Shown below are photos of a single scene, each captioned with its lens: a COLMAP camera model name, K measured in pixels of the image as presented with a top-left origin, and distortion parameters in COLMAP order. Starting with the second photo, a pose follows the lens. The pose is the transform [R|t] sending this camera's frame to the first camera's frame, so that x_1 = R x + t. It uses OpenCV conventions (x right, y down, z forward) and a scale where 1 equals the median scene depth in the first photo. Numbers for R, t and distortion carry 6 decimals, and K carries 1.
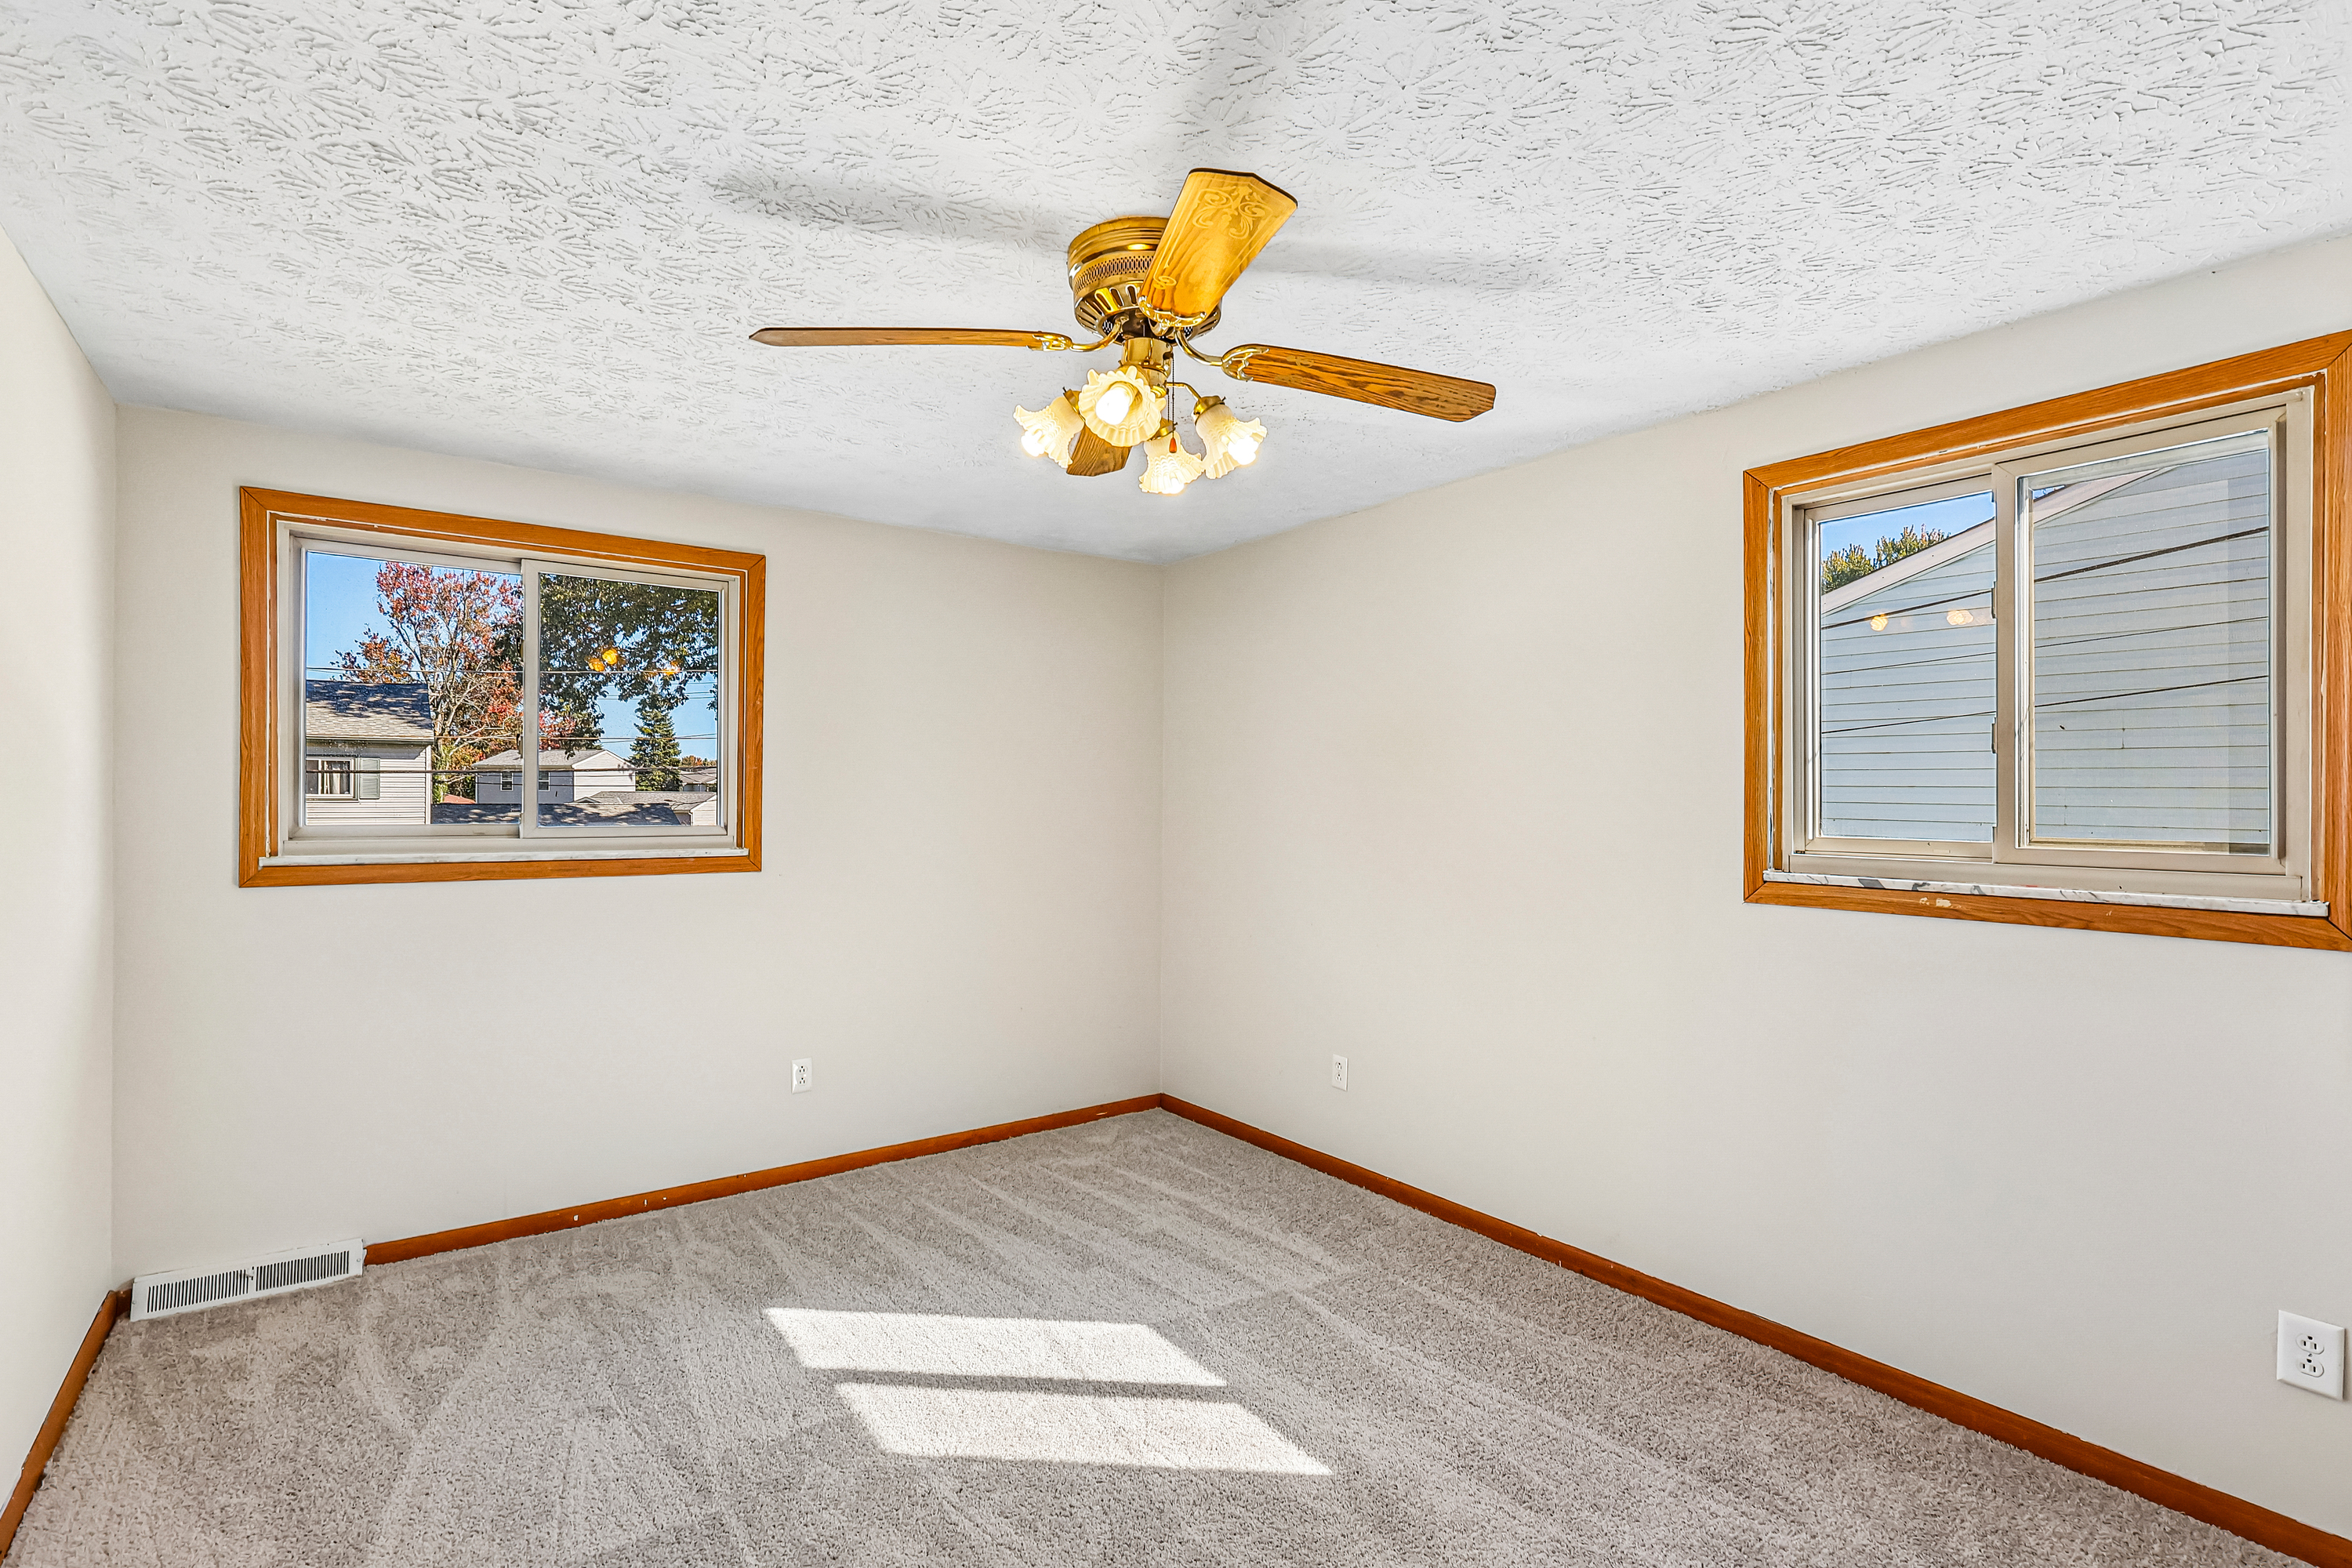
lens RADIAL K [[1084.8, 0, 1174.6], [0, 1084.8, 780.8], [0, 0, 1]] dist [-0.001160, -0.000607]
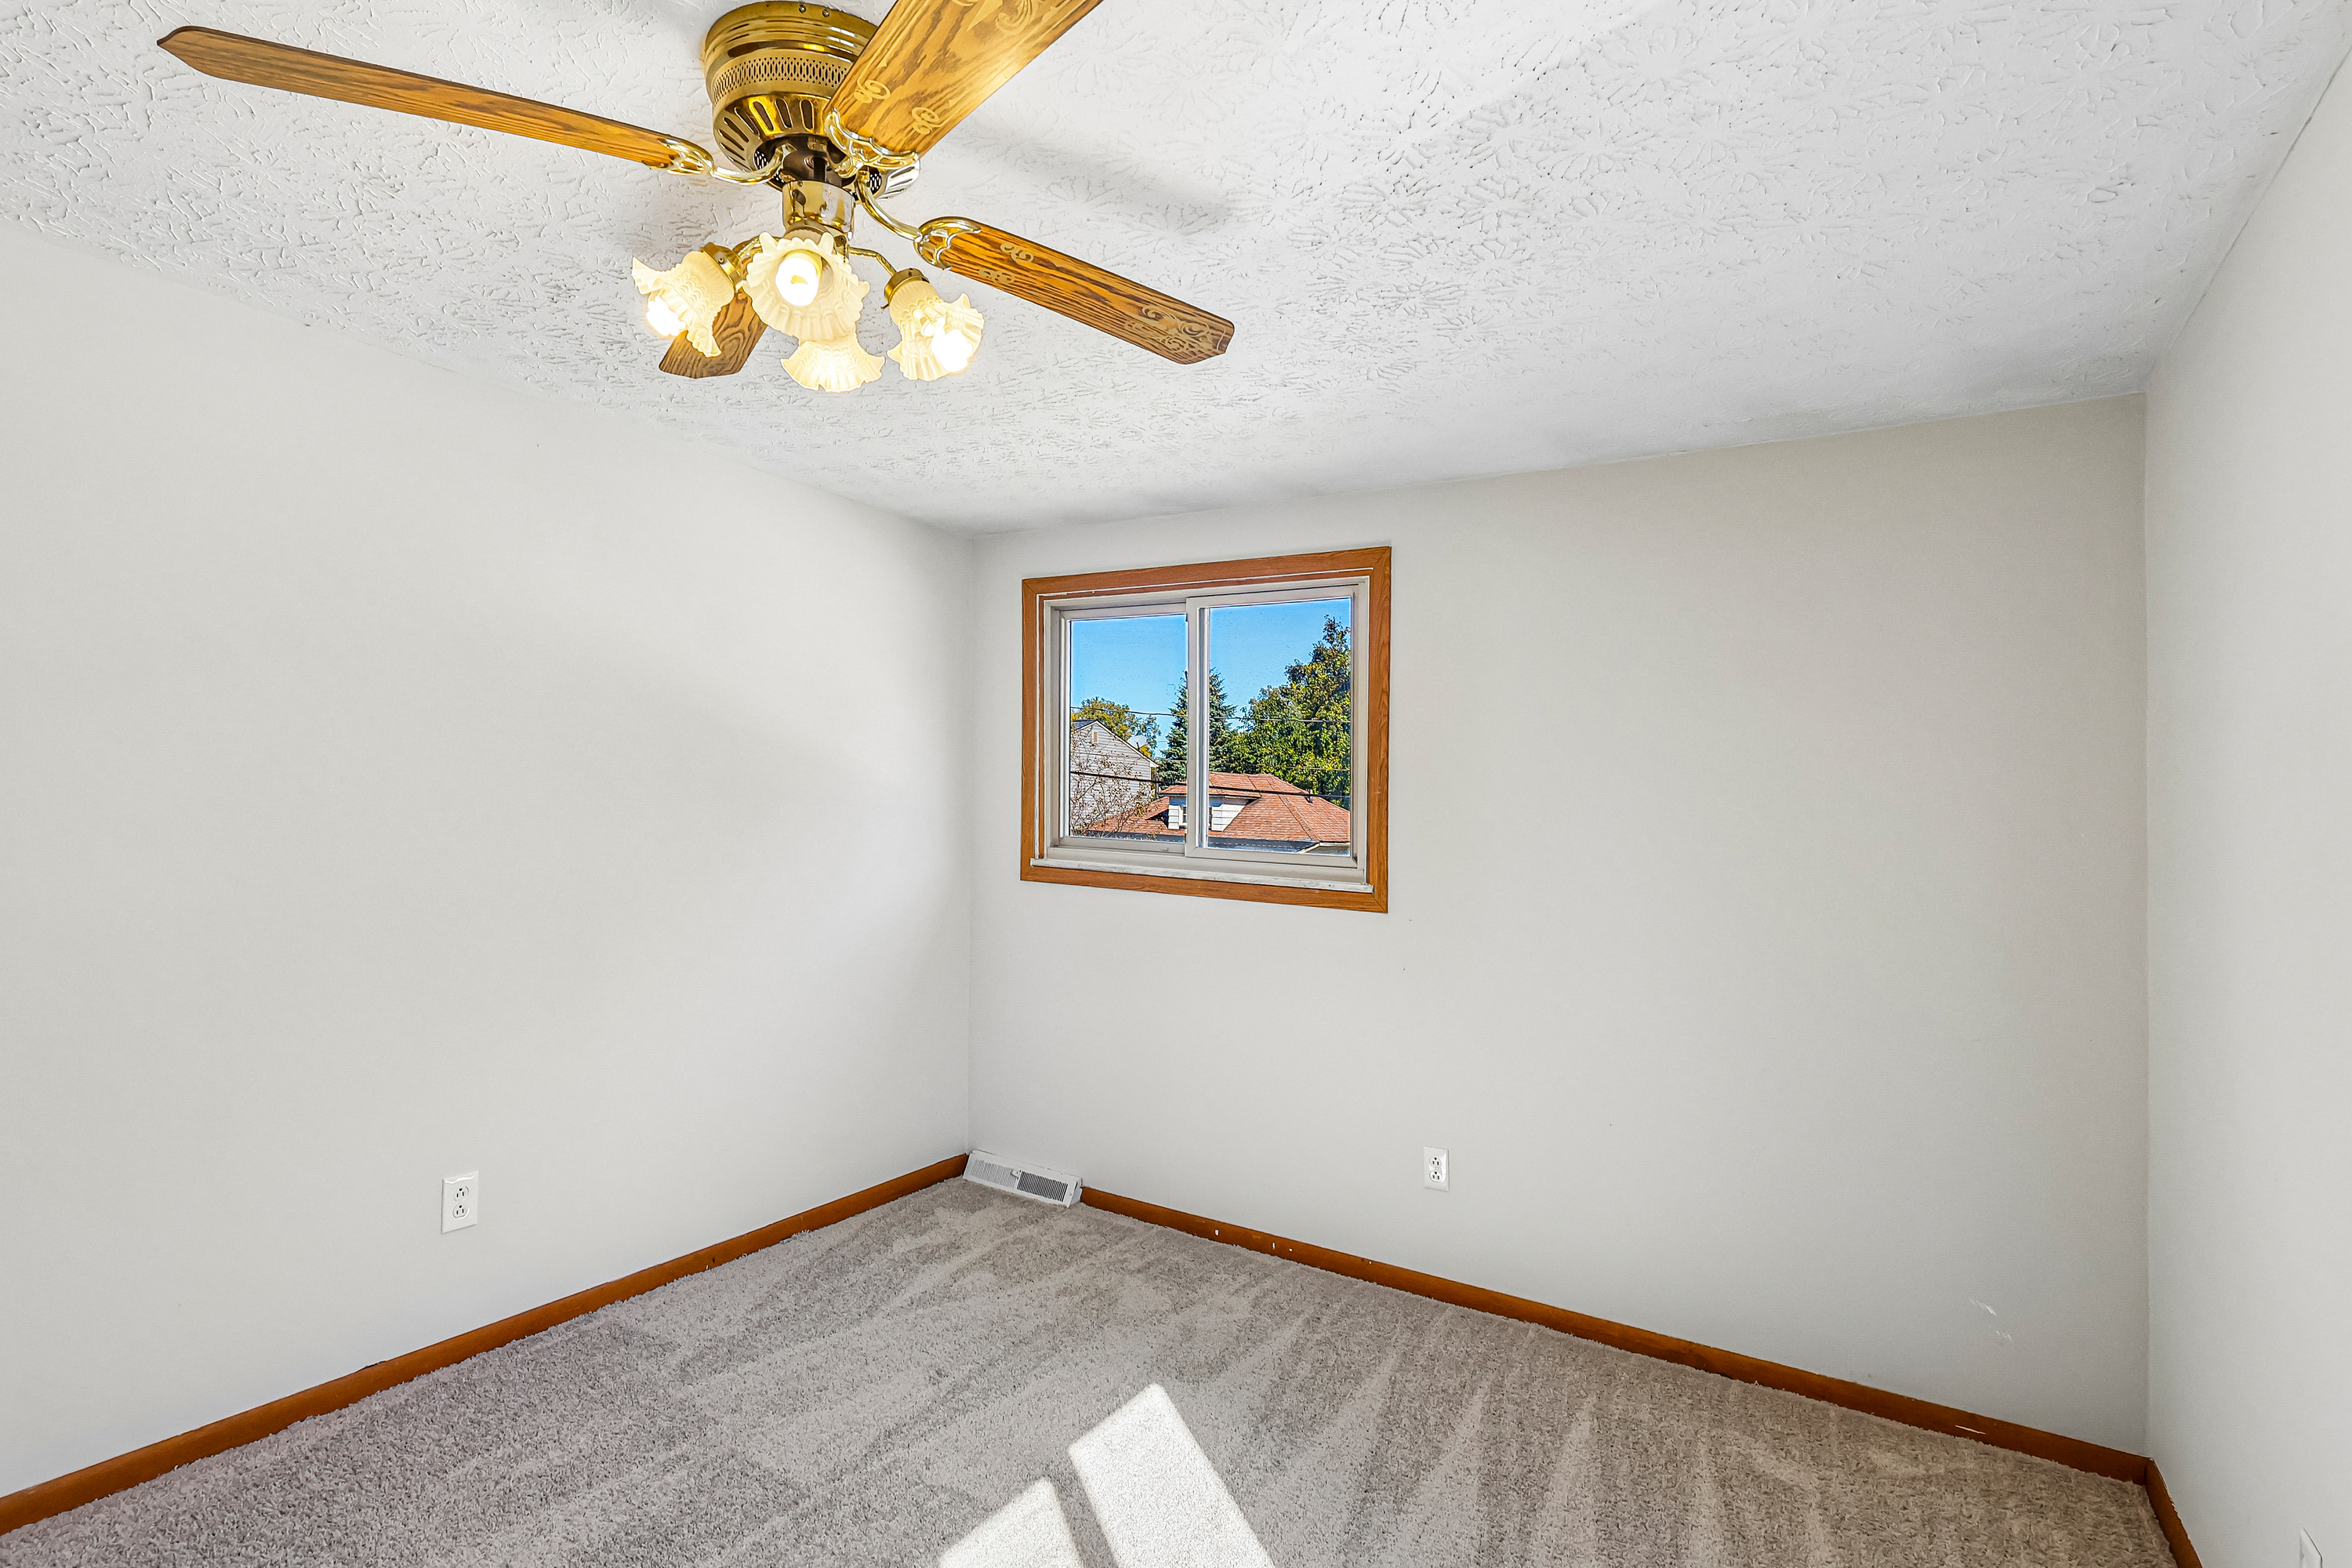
lens RADIAL K [[1174.5, 0, 1176.0], [0, 1174.5, 792.2], [0, 0, 1]] dist [0.004808, 0.000572]
pose [[0.360838, -0.006406, -0.932606, 0.531392], [-0.023483, 0.999597, -0.015951, 0.008319], [0.932333, 0.027656, 0.360542, 0.628130]]
